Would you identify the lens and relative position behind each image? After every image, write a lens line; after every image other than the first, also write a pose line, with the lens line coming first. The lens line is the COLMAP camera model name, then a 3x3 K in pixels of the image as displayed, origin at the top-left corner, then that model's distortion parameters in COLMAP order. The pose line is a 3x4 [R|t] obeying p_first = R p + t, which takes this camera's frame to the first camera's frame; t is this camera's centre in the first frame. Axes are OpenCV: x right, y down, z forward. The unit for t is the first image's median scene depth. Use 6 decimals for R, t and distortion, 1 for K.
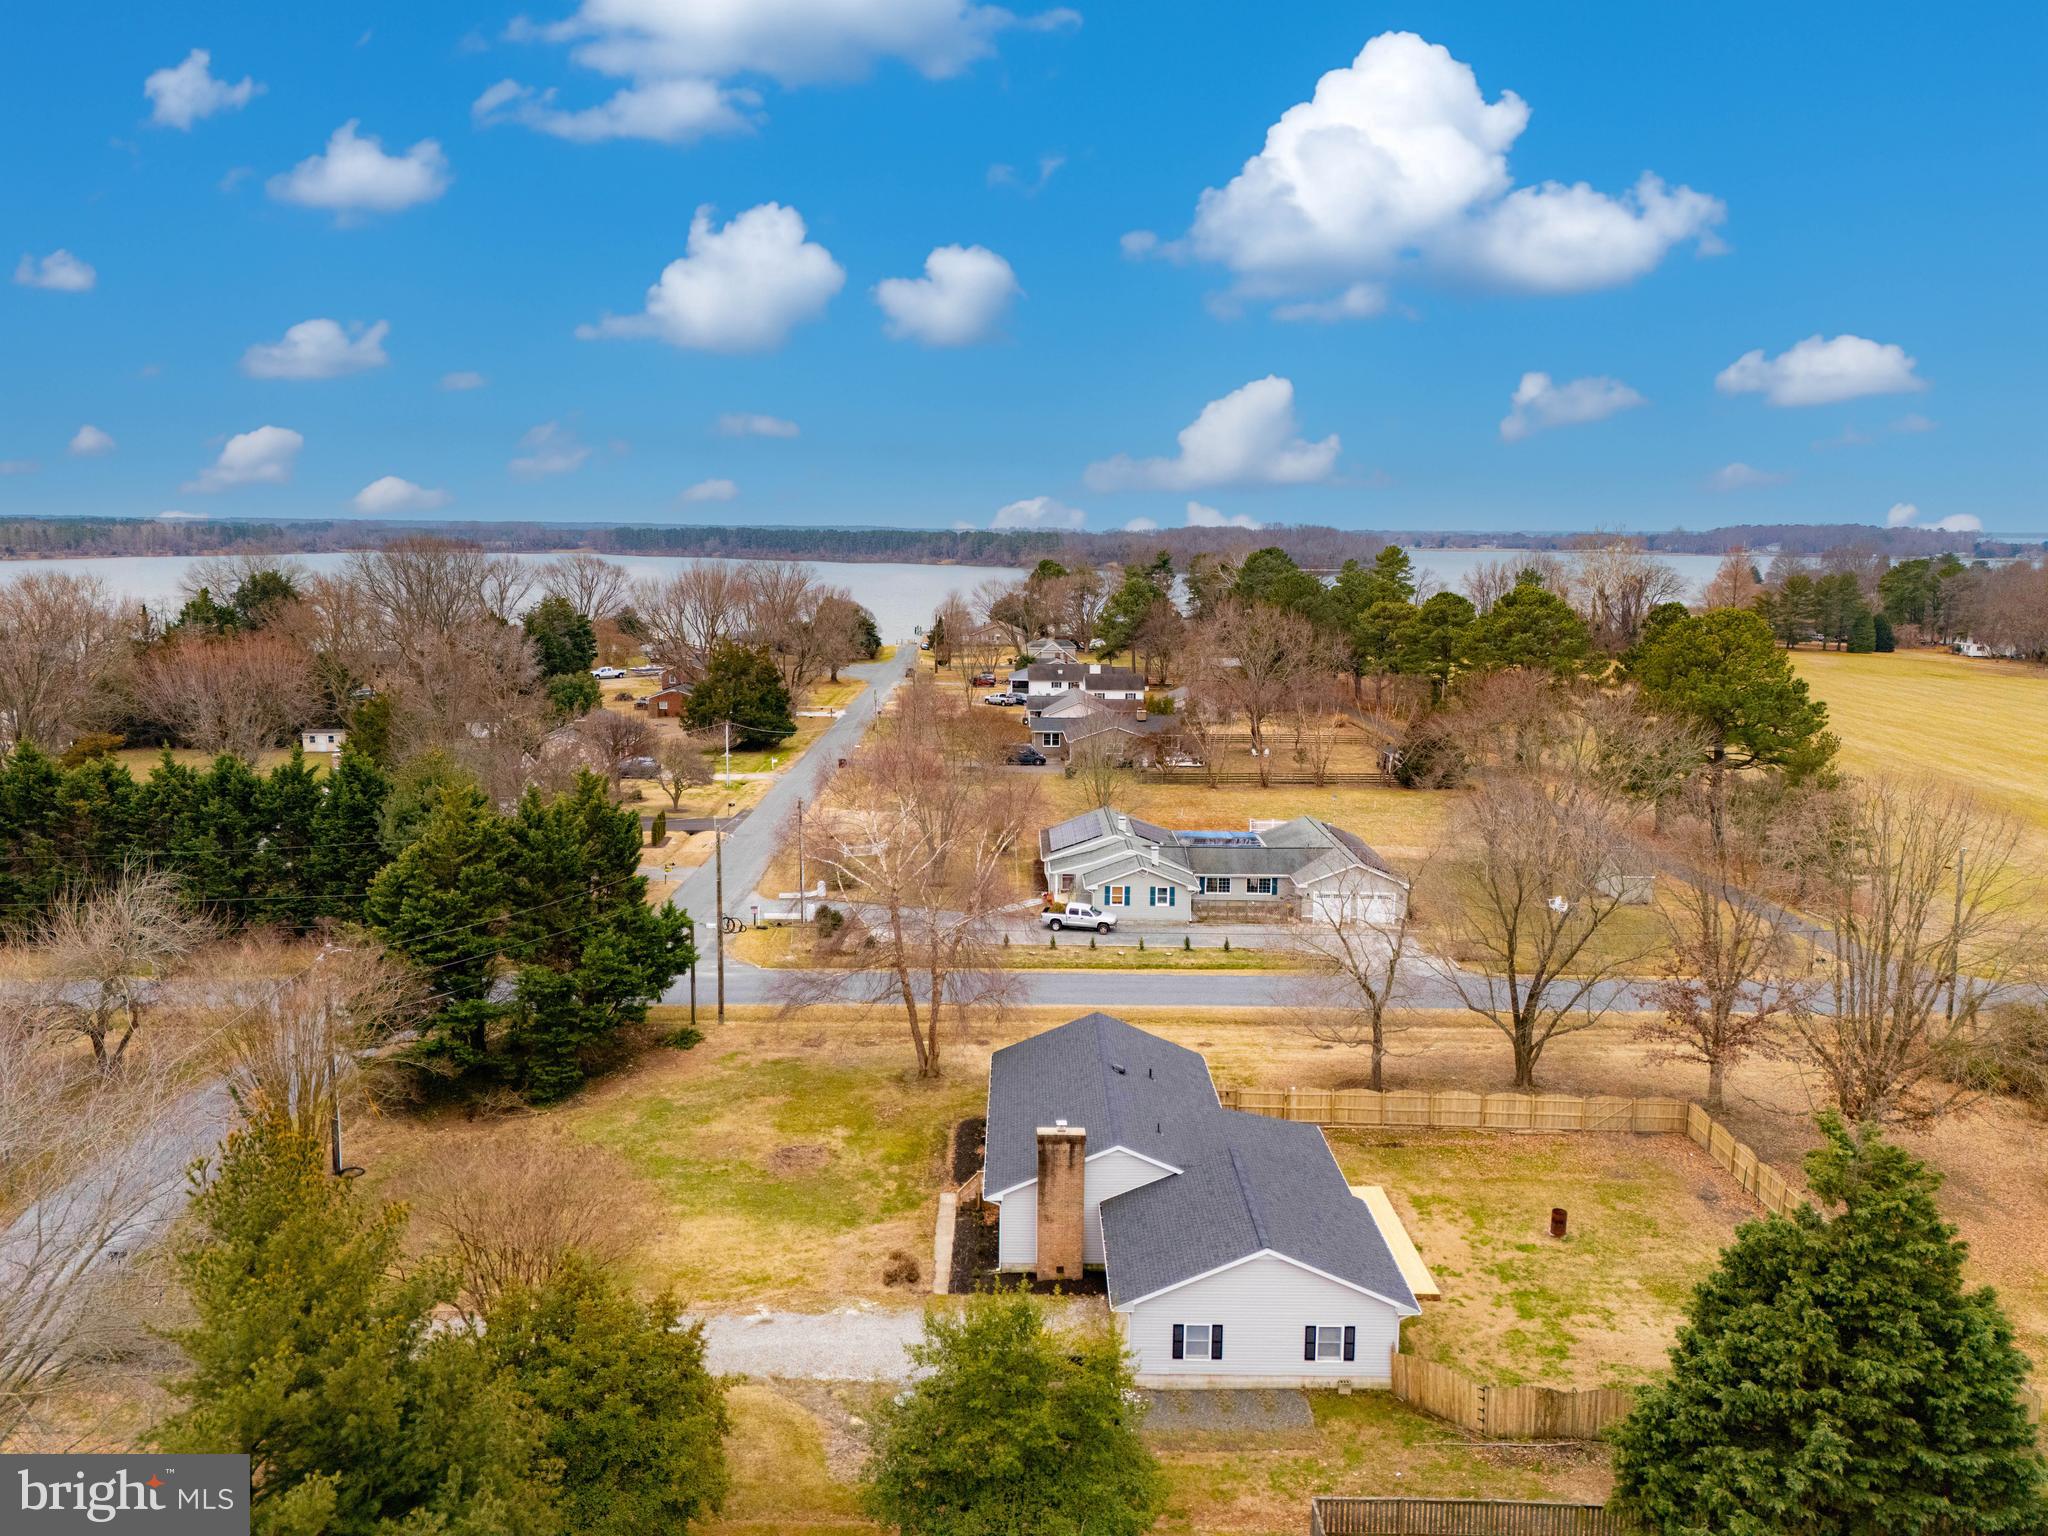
lens RADIAL K [[1491.9, 0, 1024.0], [0, 1491.9, 768.0], [0, 0, 1]] dist [0.075971, -0.057019]
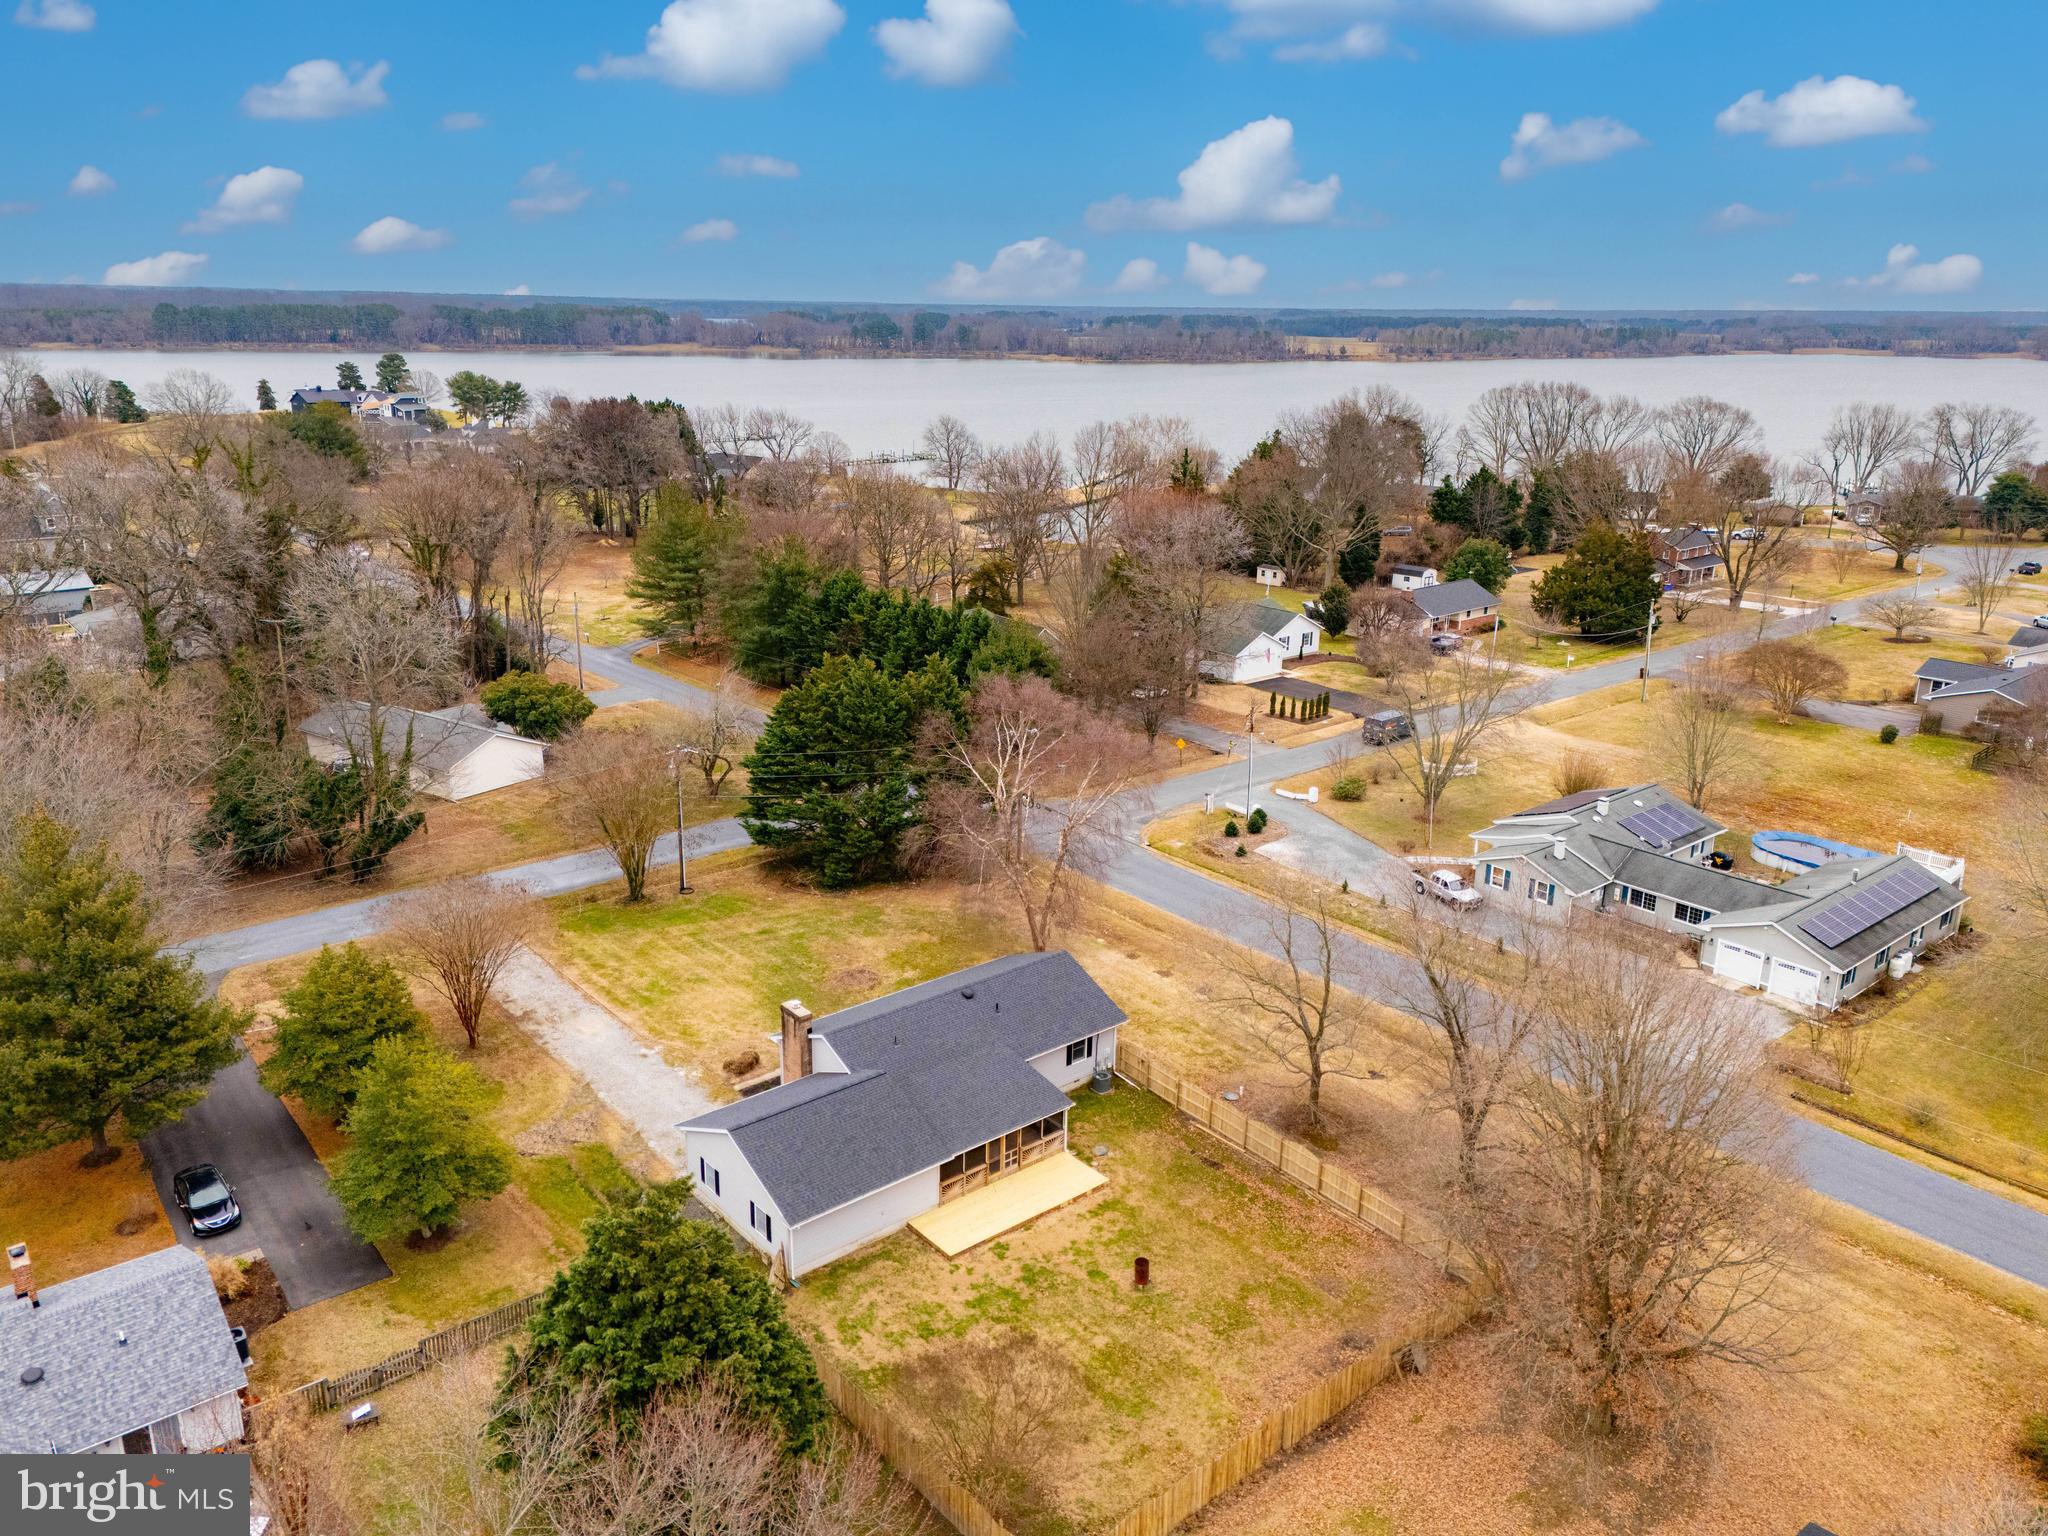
lens RADIAL K [[1491.9, 0, 1024.0], [0, 1491.9, 768.0], [0, 0, 1]] dist [0.075971, -0.057019]
pose [[0.636683, 0.228296, -0.736557, 0.832645], [-0.130307, 0.973287, 0.189032, -0.181786], [0.760036, -0.024375, 0.649423, 0.245937]]
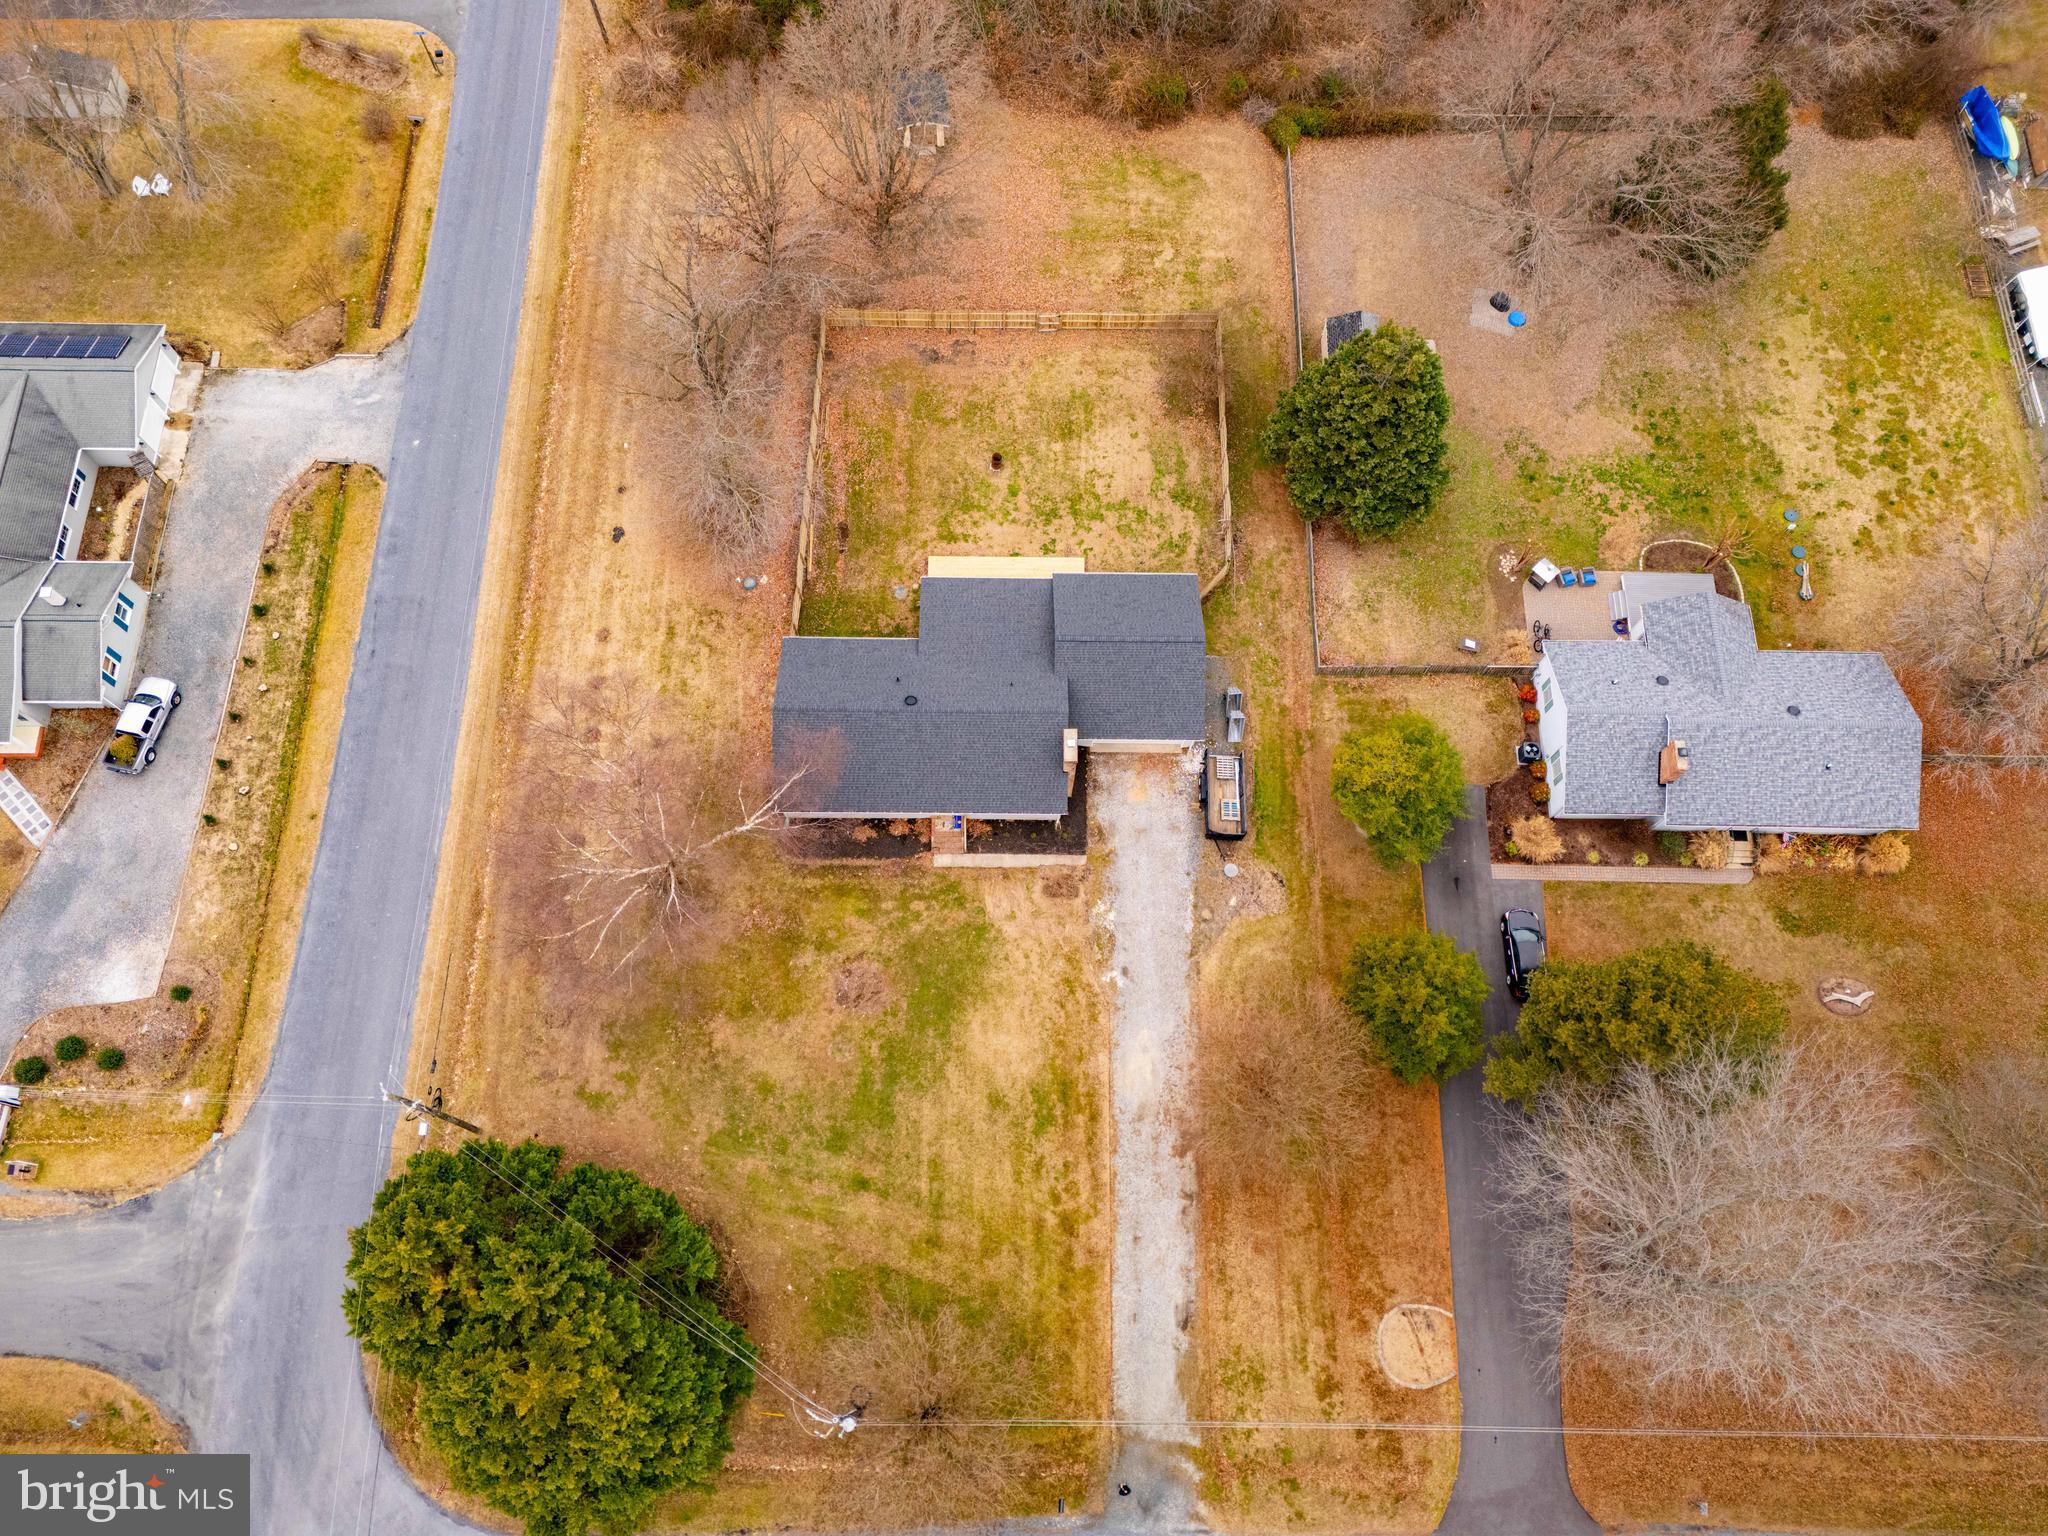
lens RADIAL K [[1491.9, 0, 1024.0], [0, 1491.9, 768.0], [0, 0, 1]] dist [0.075971, -0.057019]
pose [[0.002646, -0.938370, 0.345622, -0.371967], [0.135512, 0.342772, 0.929594, -0.818063], [-0.990772, 0.044376, 0.128067, 0.682642]]
